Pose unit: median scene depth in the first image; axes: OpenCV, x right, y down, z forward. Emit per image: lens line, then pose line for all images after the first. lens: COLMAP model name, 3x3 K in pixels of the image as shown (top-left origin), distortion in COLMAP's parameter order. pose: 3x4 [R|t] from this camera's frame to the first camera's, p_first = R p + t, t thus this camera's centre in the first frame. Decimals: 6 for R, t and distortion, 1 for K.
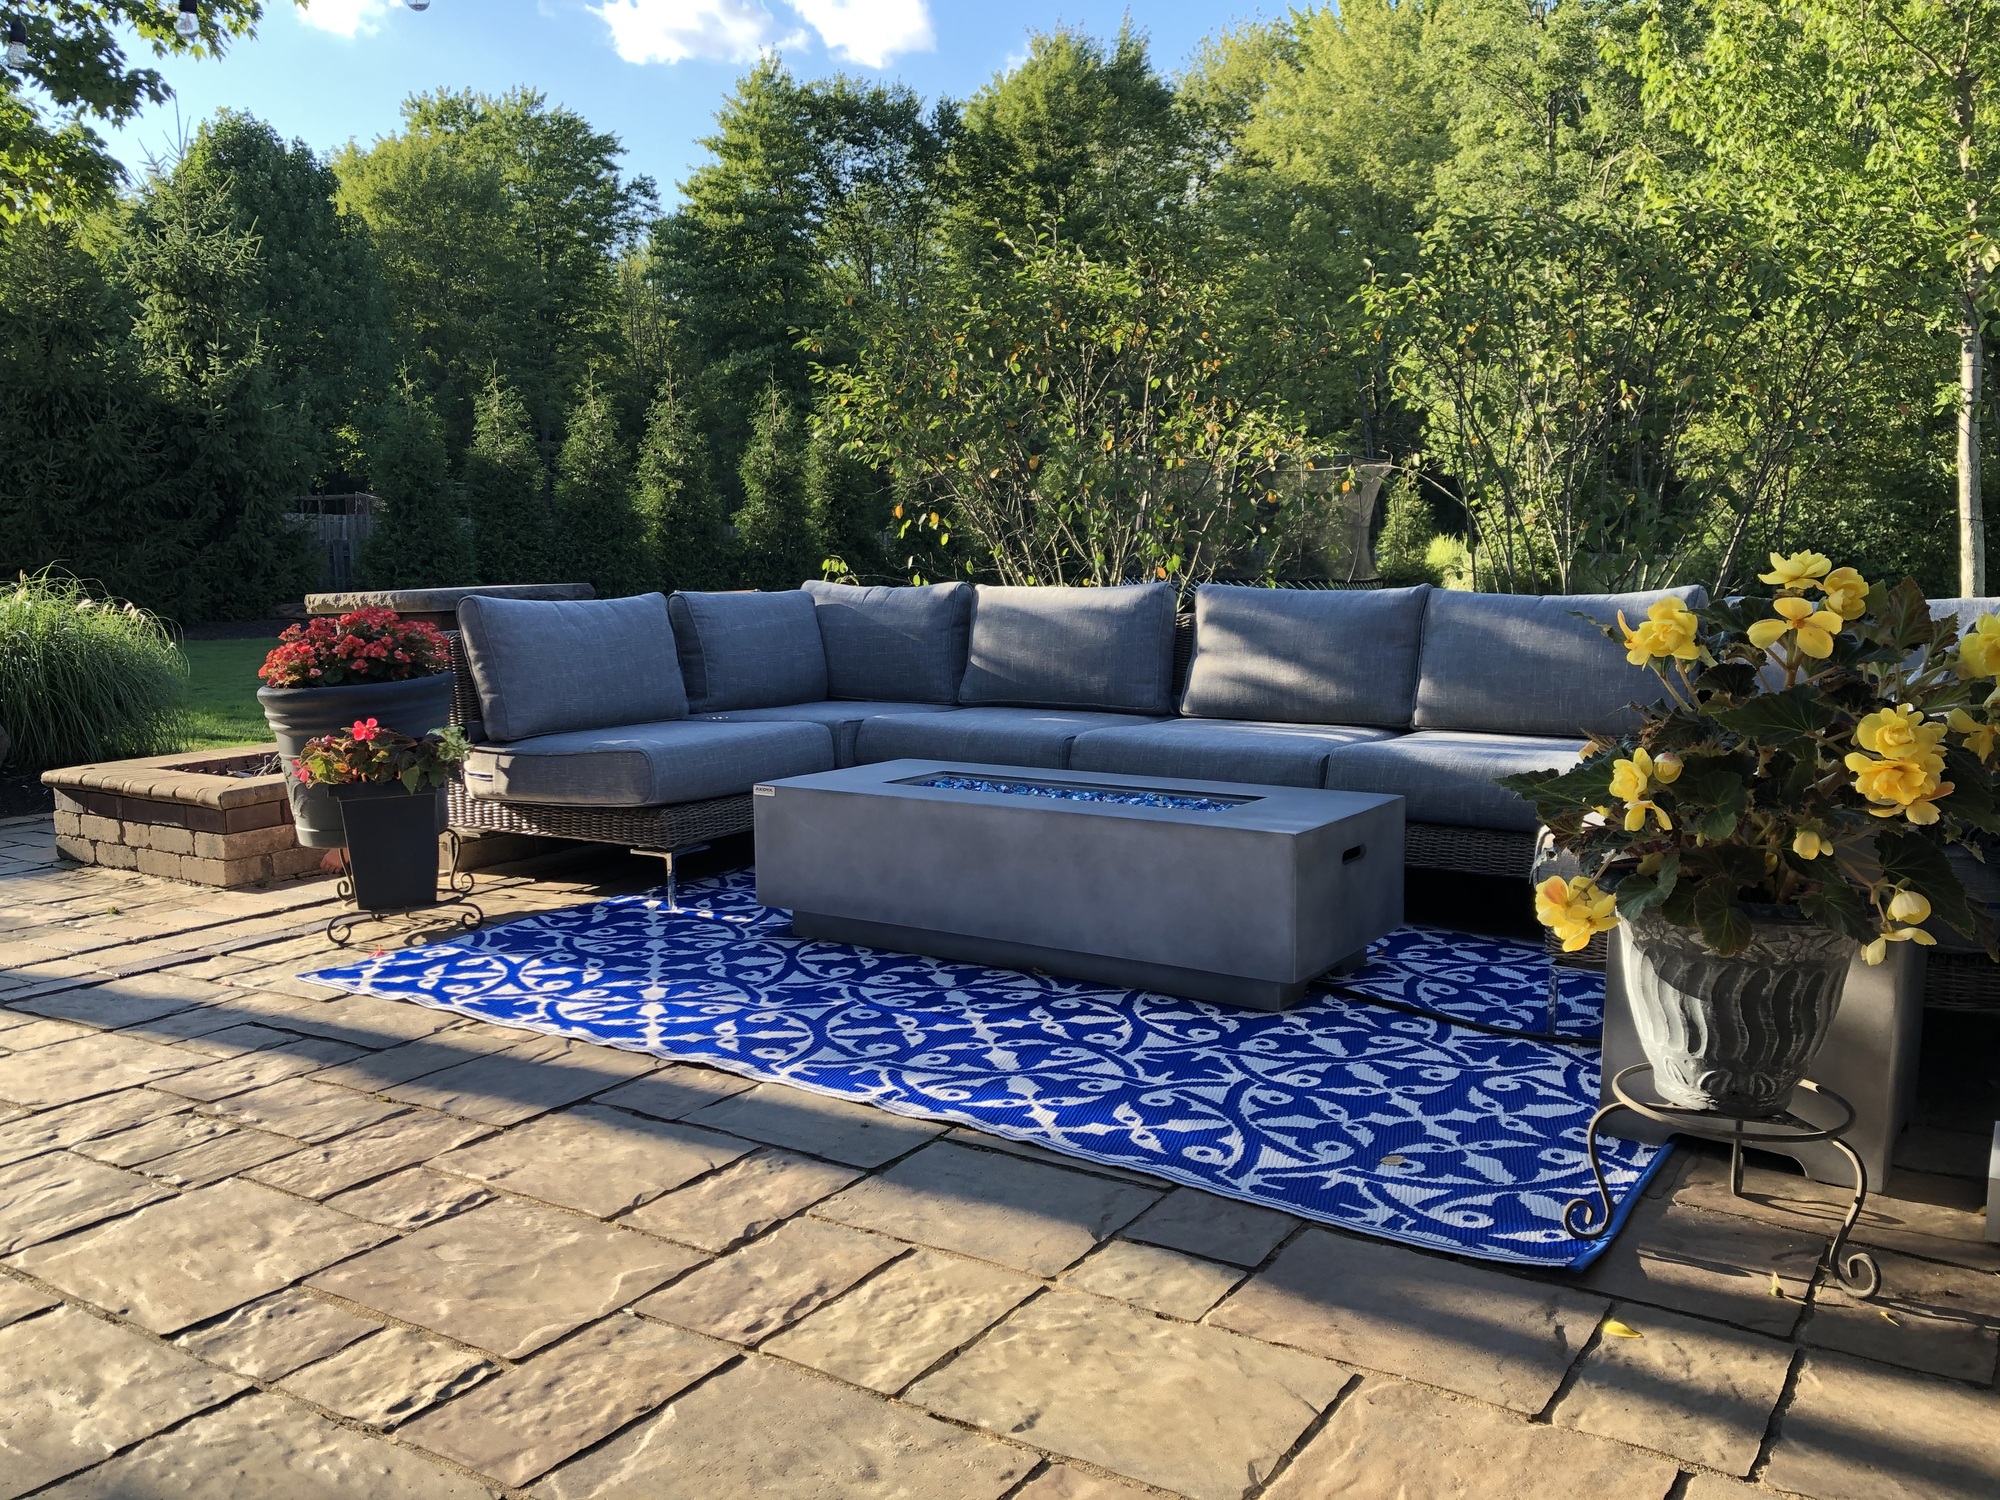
lens RADIAL K [[1623.1, 0, 1001.9], [0, 1623.1, 734.6], [0, 0, 1]] dist [0.013811, -0.015950]
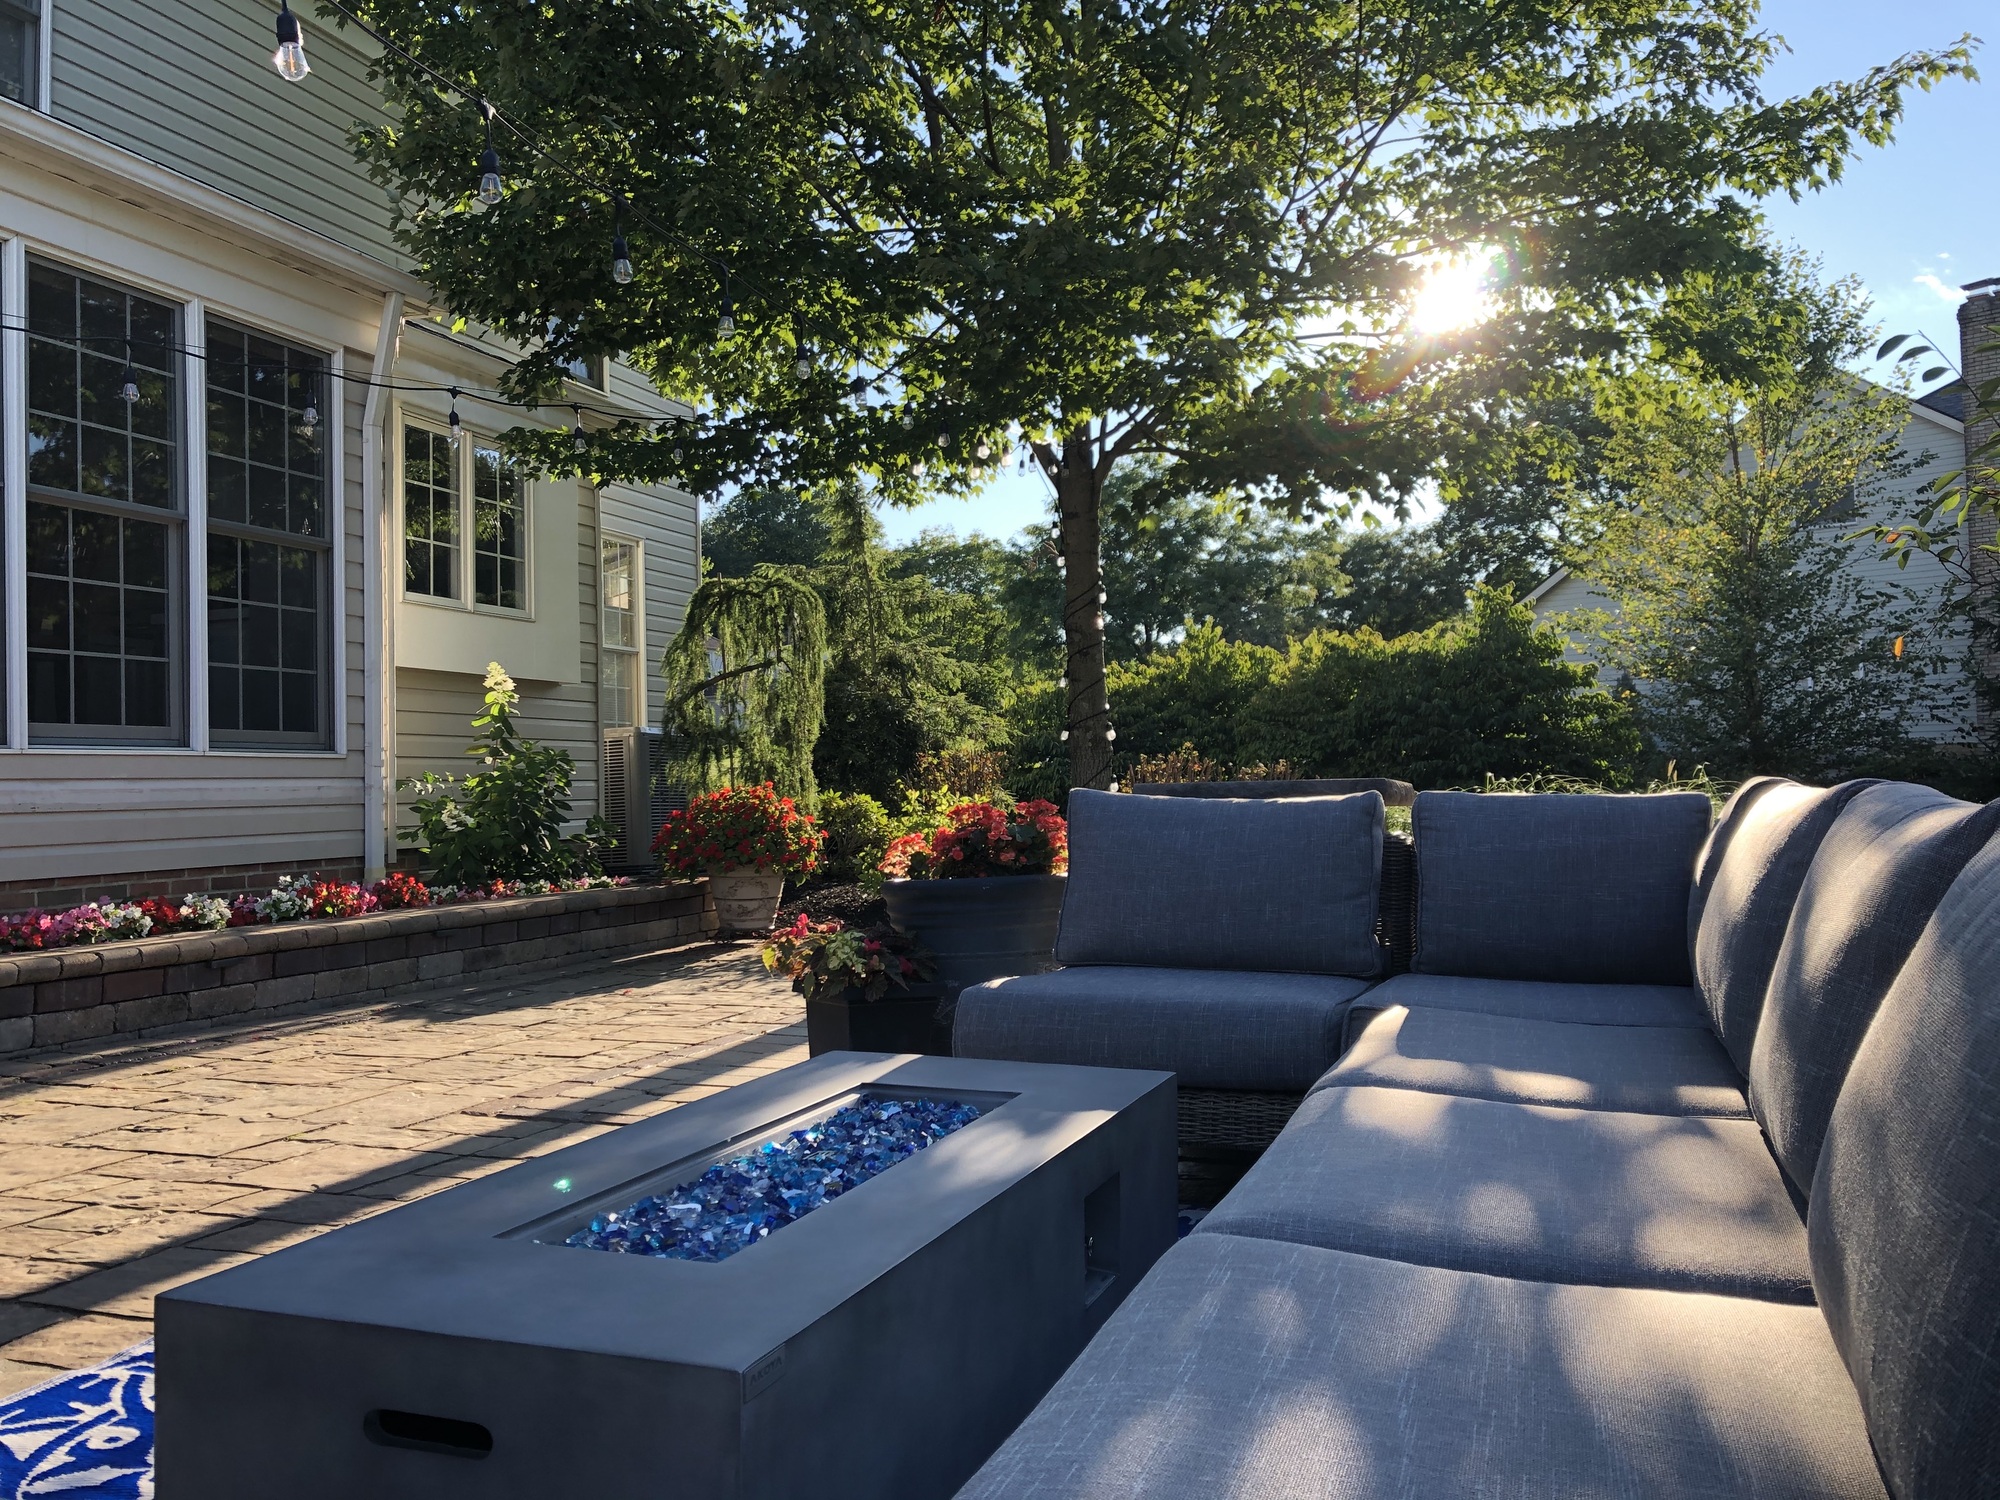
lens RADIAL K [[1623.1, 0, 1032.2], [0, 1623.1, 768.7], [0, 0, 1]] dist [0.013811, -0.015950]
pose [[0.256468, 0.001474, -0.966552, 0.636592], [-0.101312, 0.994531, -0.025366, -0.096150], [0.961228, 0.104429, 0.255215, 1.008055]]
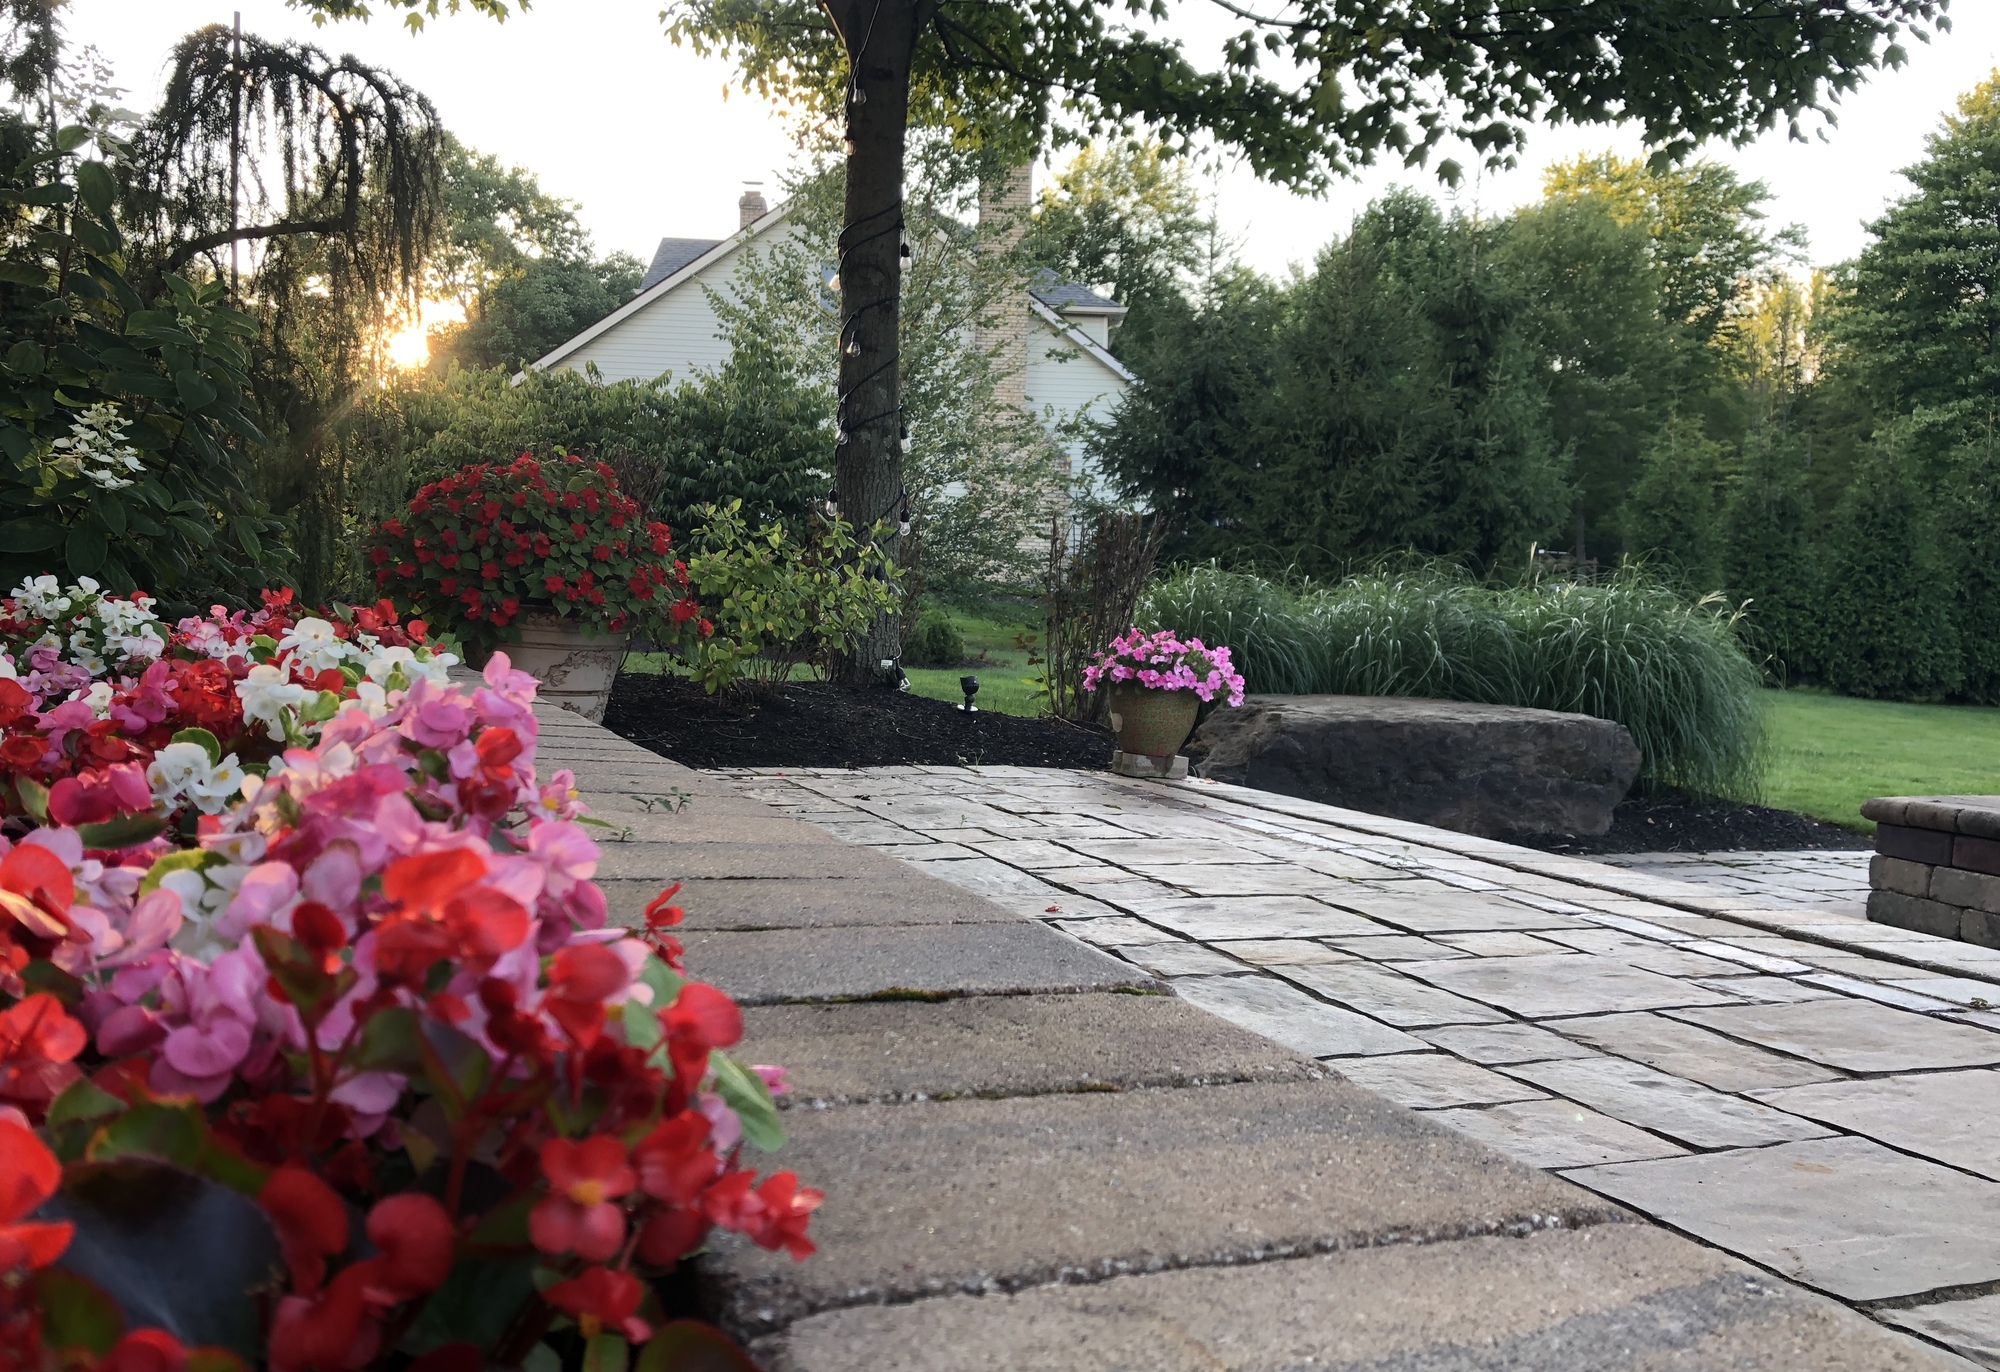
lens RADIAL K [[1662.3, 0, 1002.8], [0, 1662.3, 702.0], [0, 0, 1]] dist [0.007097, -0.008299]
pose [[0.825789, 0.080938, -0.558140, -0.948949], [-0.120364, 0.992140, -0.034208, 0.102679], [0.550985, 0.095428, 0.829041, 0.338145]]
